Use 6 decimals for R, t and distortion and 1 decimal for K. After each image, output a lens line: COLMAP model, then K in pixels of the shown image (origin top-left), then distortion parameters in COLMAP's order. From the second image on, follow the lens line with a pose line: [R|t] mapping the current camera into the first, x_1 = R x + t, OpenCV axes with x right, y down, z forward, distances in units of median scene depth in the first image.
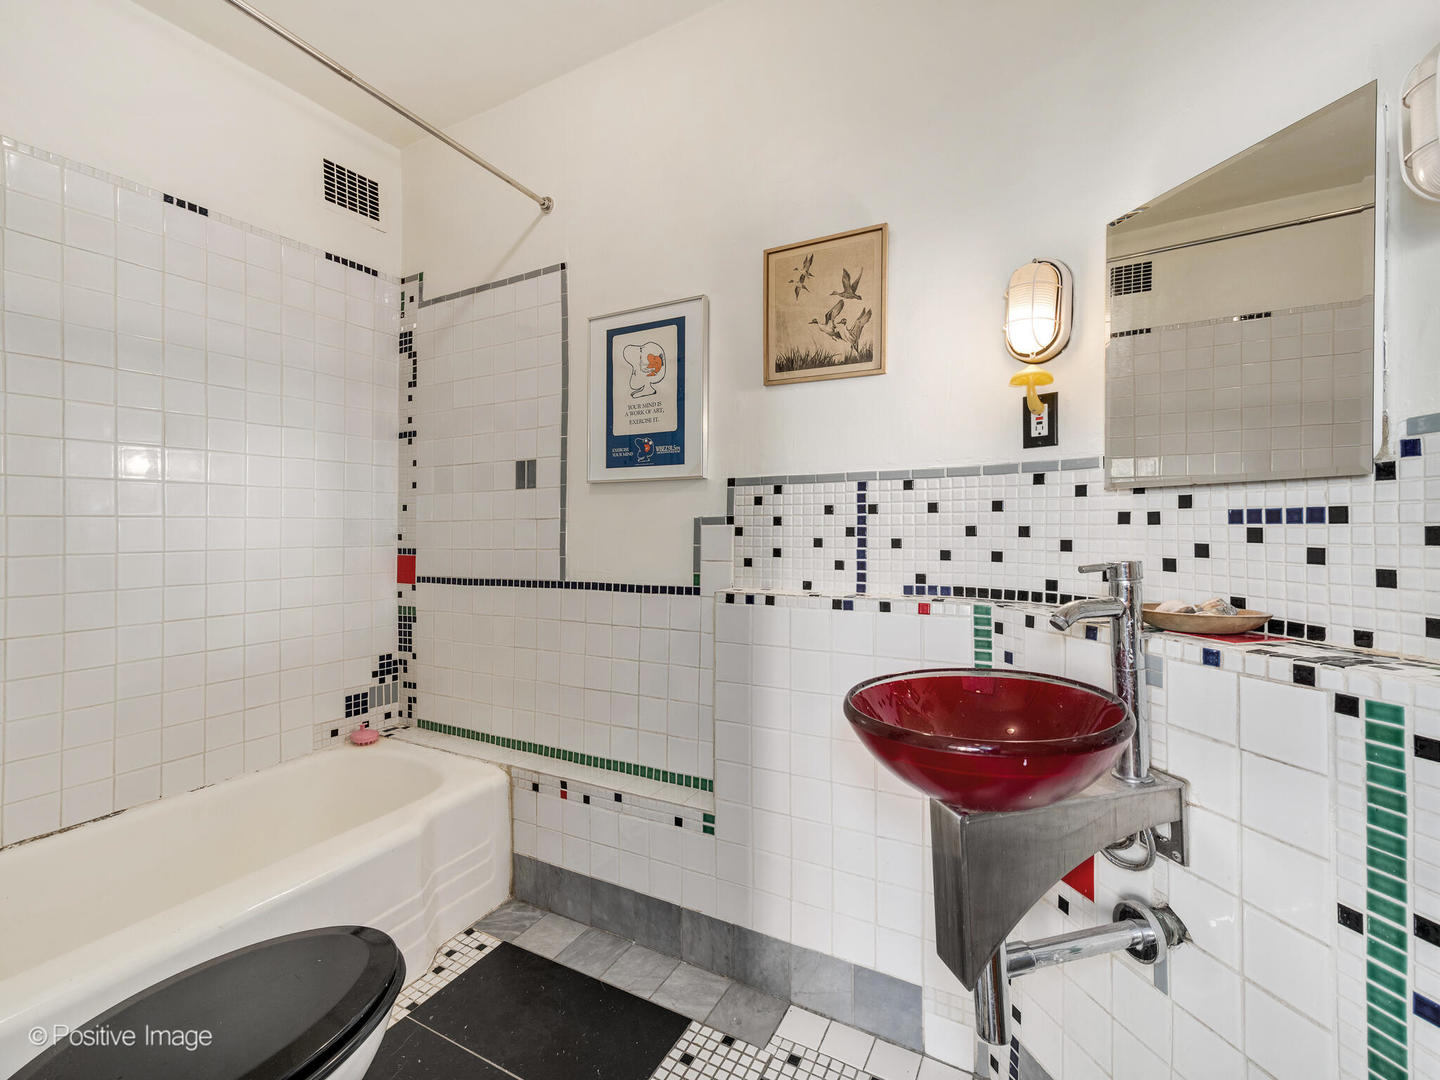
lens RADIAL K [[680.7, 0, 709.8], [0, 680.7, 532.0], [0, 0, 1]] dist [0.013403, -0.002821]
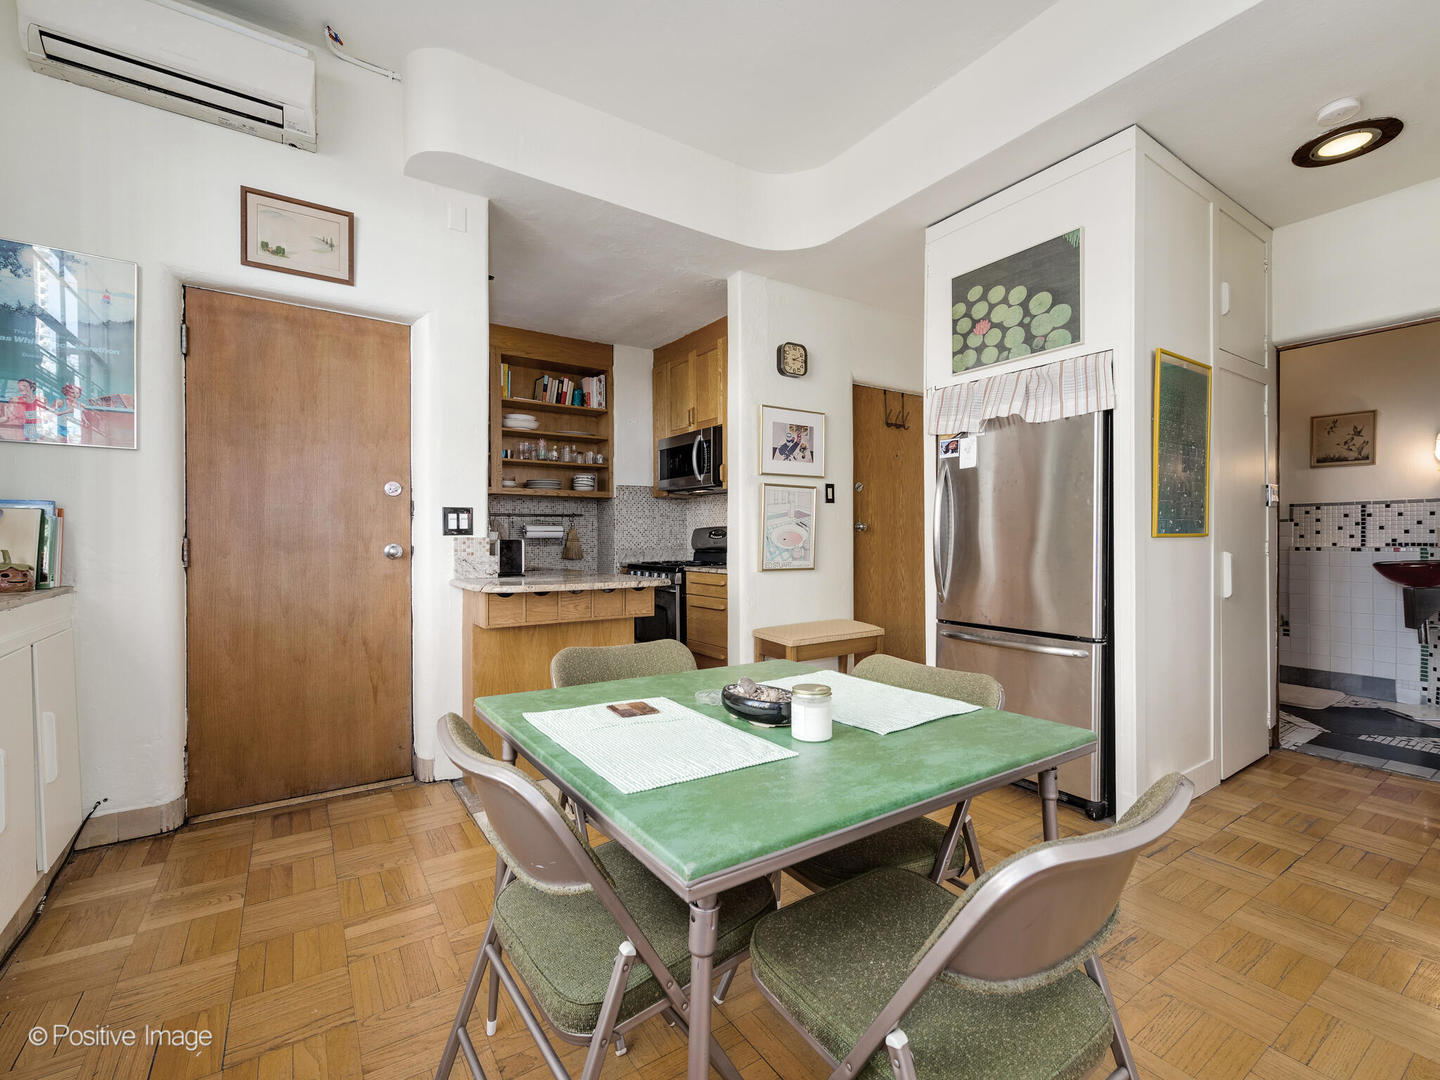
lens RADIAL K [[650.9, 0, 712.6], [0, 650.9, 538.2], [0, 0, 1]] dist [0.006007, -0.003091]
pose [[0.891766, 0.001737, -0.452494, -0.895169], [-0.004291, 0.999980, -0.004618, 0.079561], [0.452477, 0.006059, 0.891755, -2.438021]]
